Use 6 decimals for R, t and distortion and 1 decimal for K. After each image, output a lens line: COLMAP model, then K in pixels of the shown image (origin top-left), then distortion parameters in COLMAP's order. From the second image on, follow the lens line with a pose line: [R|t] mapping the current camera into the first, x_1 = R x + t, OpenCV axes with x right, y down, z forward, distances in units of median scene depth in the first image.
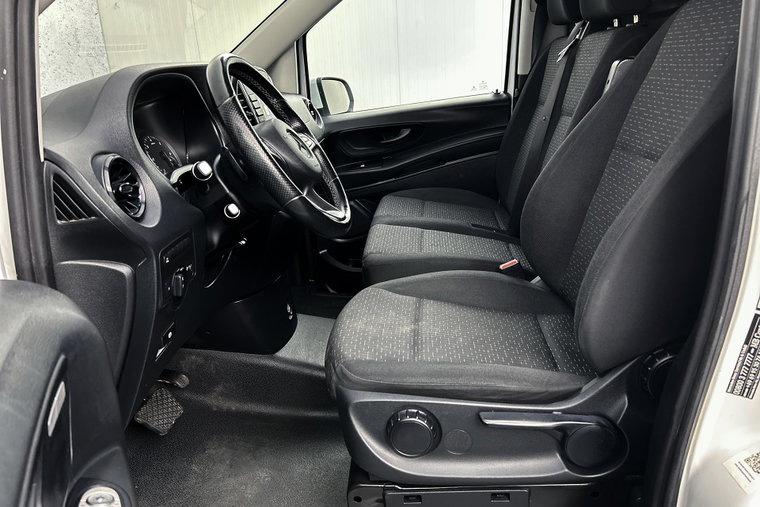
lens RADIAL K [[527.7, 0, 380.0], [0, 527.7, 253.5], [0, 0, 1]] dist [0.000689, -0.000725]
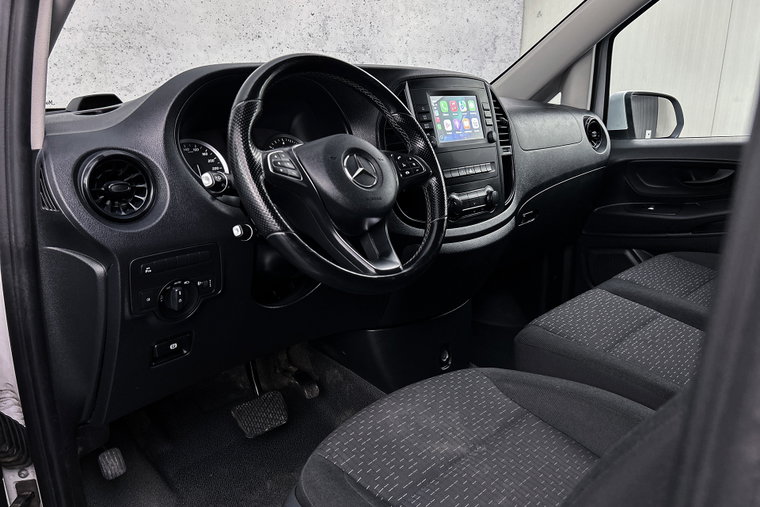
lens RADIAL K [[545.5, 0, 380.0], [0, 545.5, 253.5], [0, 0, 1]] dist [0.003688, 0.000090]
pose [[0.775905, 0.232318, -0.586515, 0.147487], [-0.246284, 0.967496, 0.057413, -0.053411], [0.580789, 0.099902, 0.807901, 0.143234]]
